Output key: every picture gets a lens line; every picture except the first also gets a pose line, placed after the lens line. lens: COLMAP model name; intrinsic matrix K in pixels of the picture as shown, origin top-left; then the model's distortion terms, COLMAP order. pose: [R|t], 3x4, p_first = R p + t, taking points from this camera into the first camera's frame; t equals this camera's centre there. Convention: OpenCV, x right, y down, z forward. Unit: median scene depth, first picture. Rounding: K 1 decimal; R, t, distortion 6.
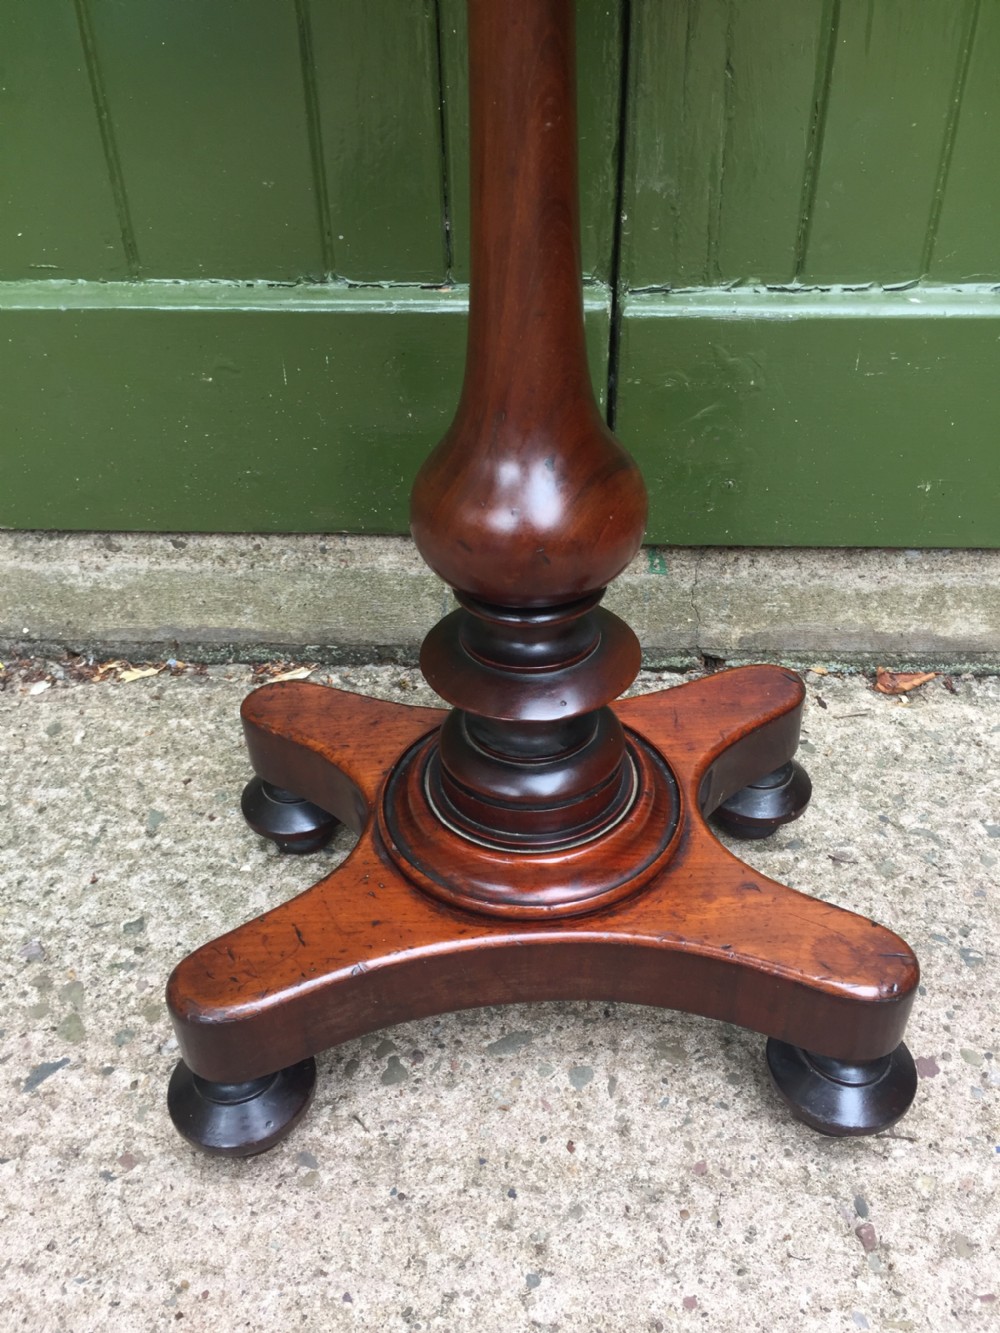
lens RADIAL K [[1167.6, 0, 508.5], [0, 1167.6, 681.9], [0, 0, 1]] dist [0.082399, -0.134634]
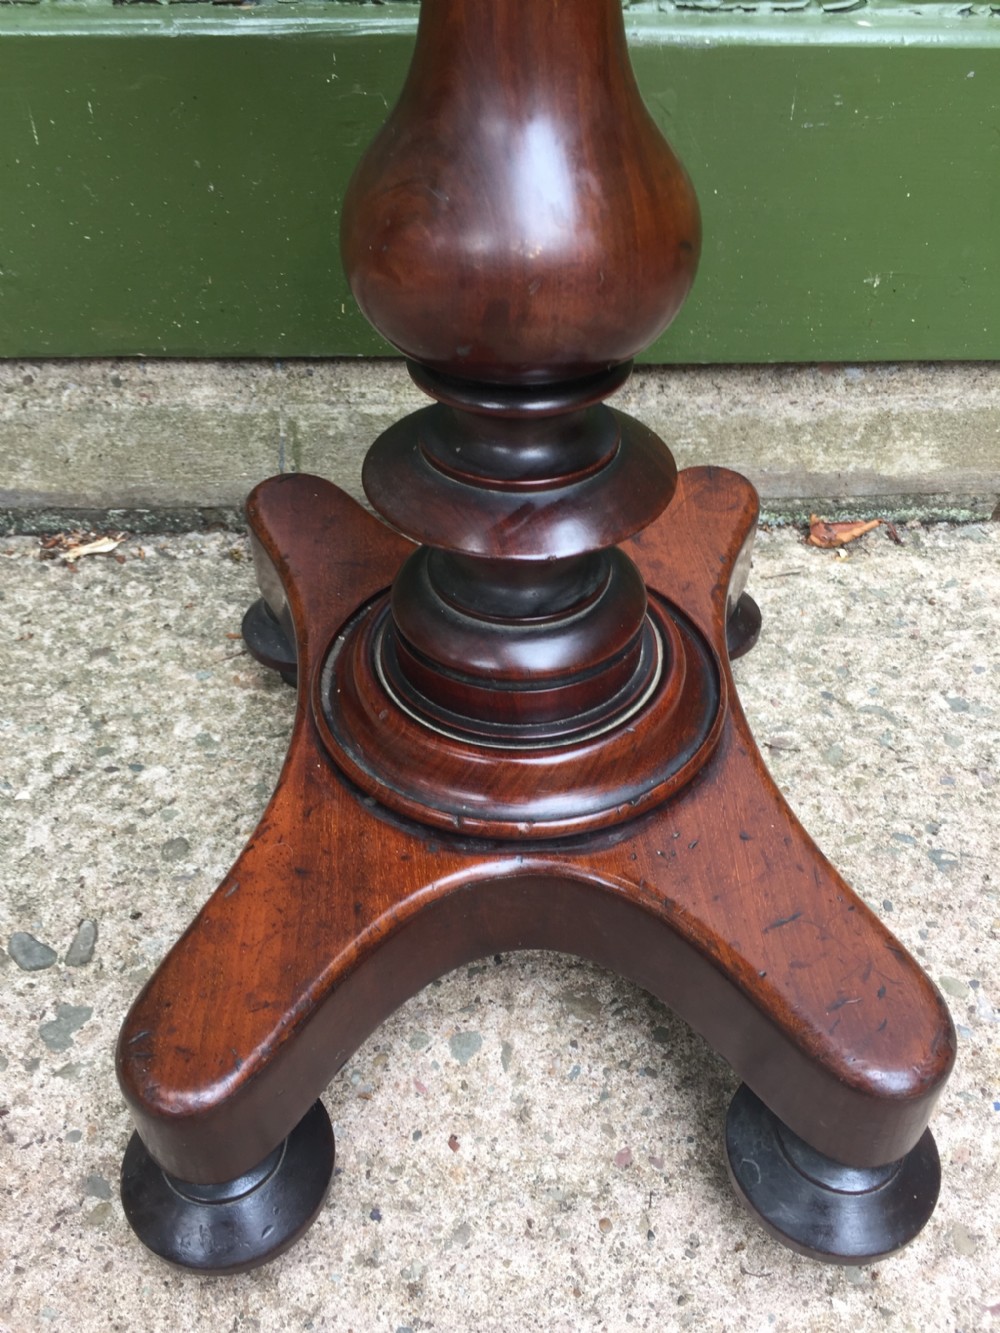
lens RADIAL K [[1167.6, 0, 508.7], [0, 1167.6, 683.5], [0, 0, 1]] dist [0.082399, -0.134634]
pose [[0.995304, -0.041603, 0.087407, 0.026849], [0.033393, 0.995071, 0.093368, 0.024841], [-0.090861, -0.090011, 0.991787, 0.214888]]
